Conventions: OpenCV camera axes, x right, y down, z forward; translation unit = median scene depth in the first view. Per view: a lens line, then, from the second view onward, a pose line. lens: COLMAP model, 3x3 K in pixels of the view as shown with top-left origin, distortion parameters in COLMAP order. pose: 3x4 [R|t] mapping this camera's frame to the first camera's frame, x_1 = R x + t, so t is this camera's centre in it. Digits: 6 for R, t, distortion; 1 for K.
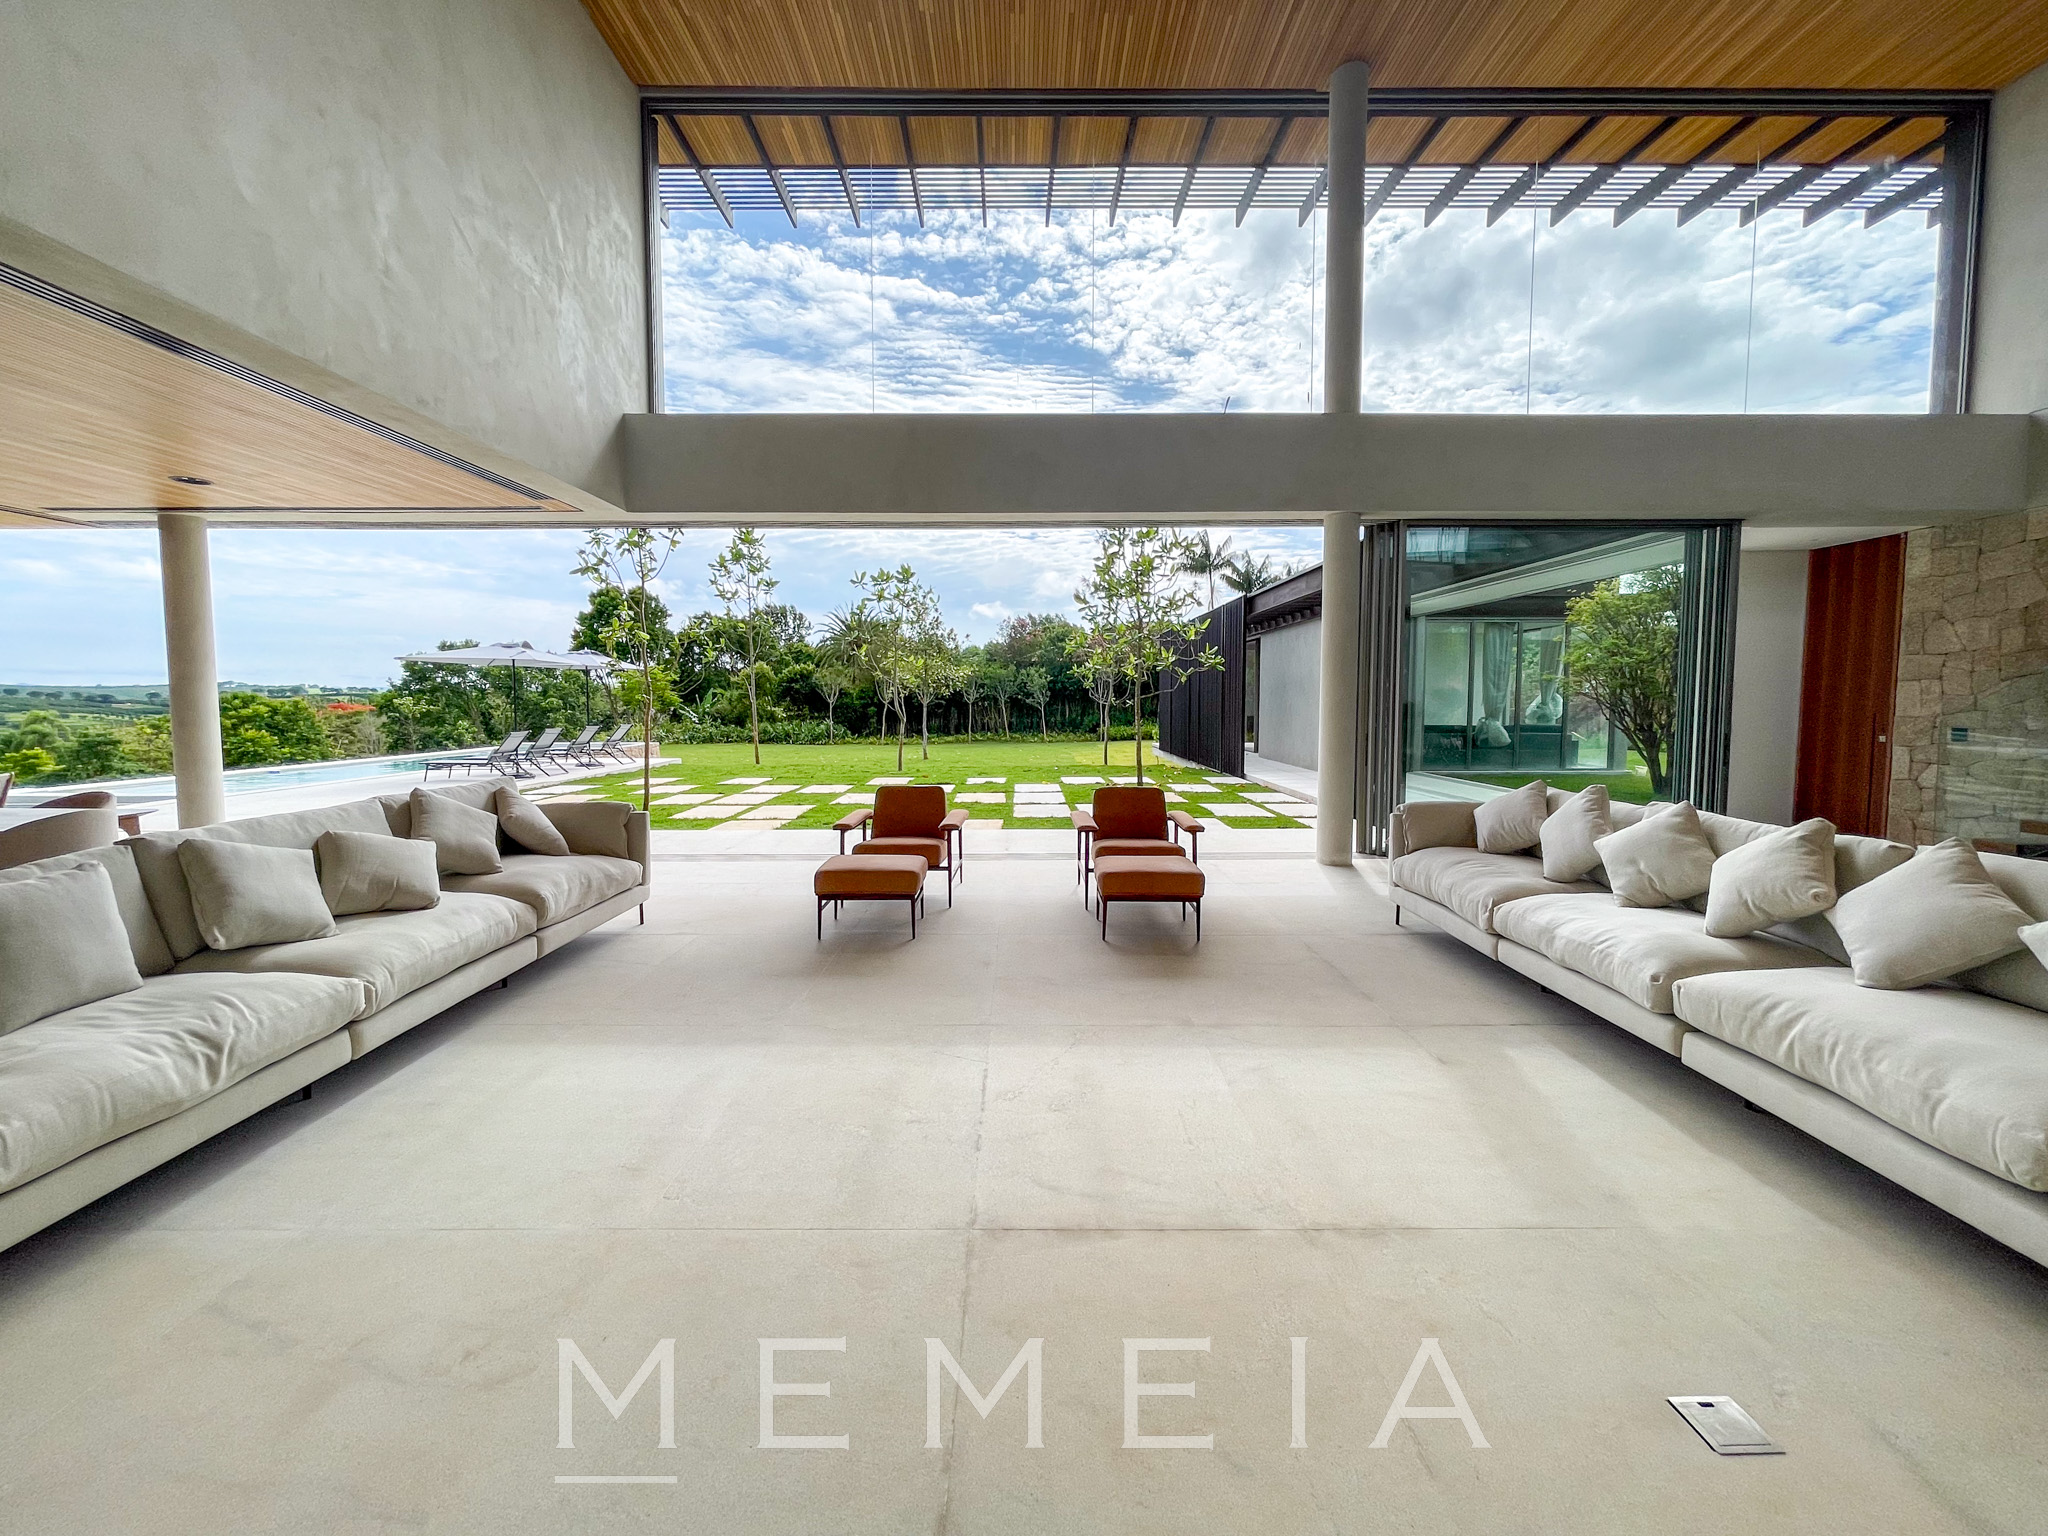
lens RADIAL K [[836.8, 0, 1021.7], [0, 836.8, 749.4], [0, 0, 1]] dist [-0.001481, 0.000311]
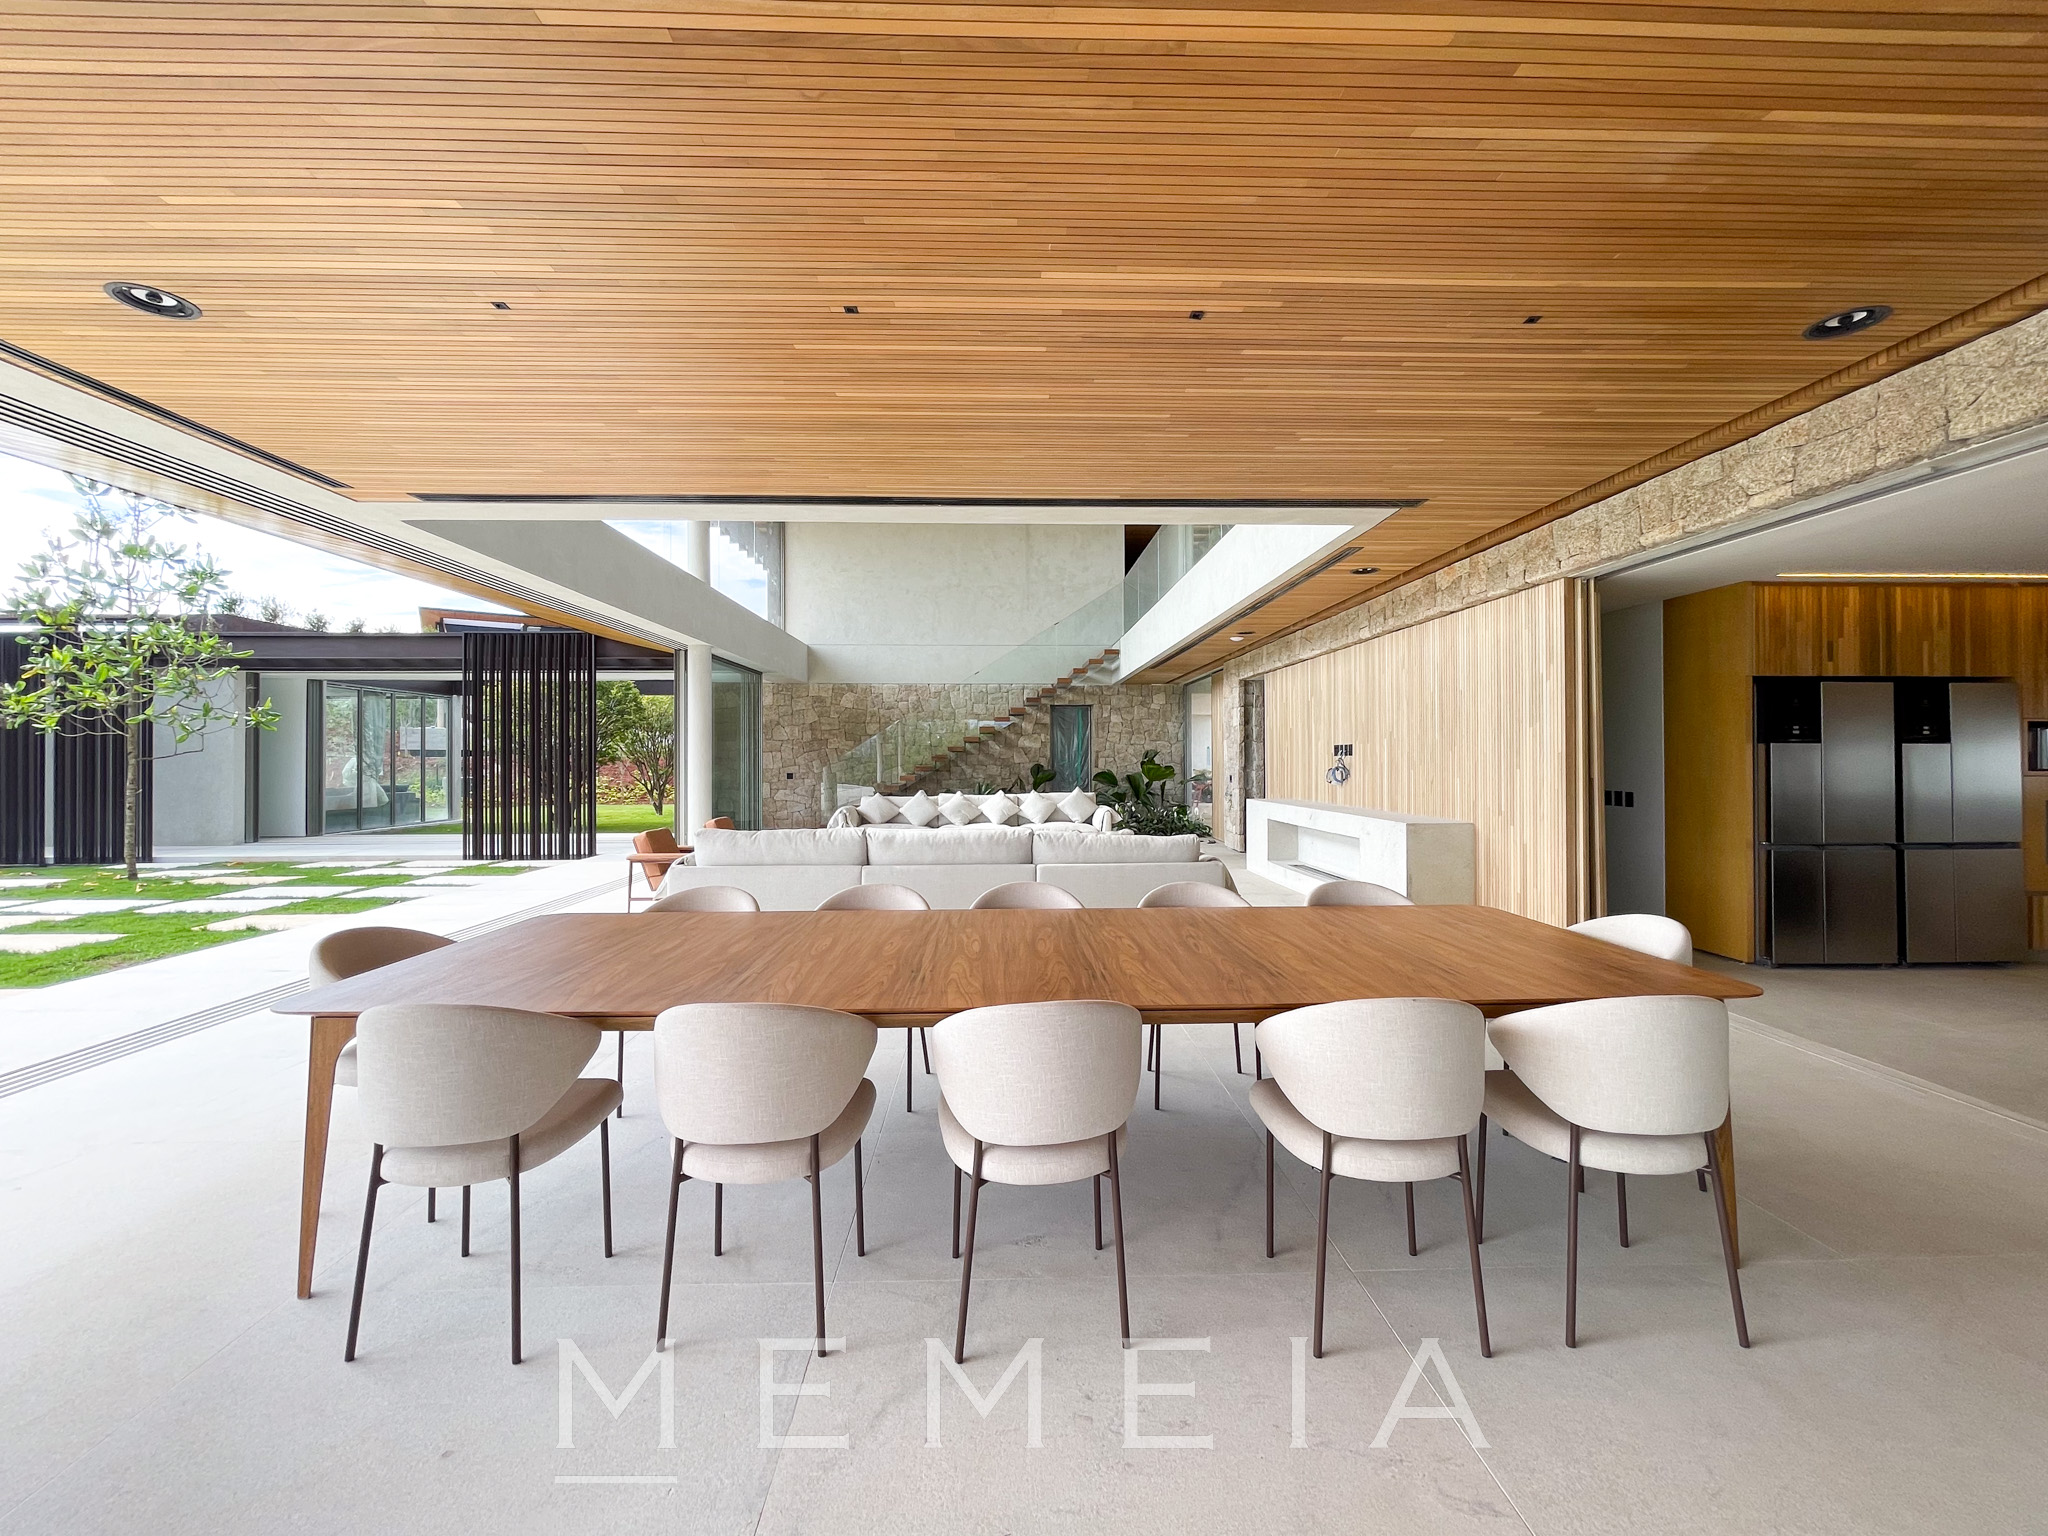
lens RADIAL K [[827.3, 0, 1033.8], [0, 827.3, 753.3], [0, 0, 1]] dist [-0.005493, 0.001369]
pose [[-0.031388, 0.010483, 0.999452, -1.081461], [0.063976, 0.997916, -0.008457, -0.017087], [-0.997458, 0.063675, -0.031994, 0.378926]]
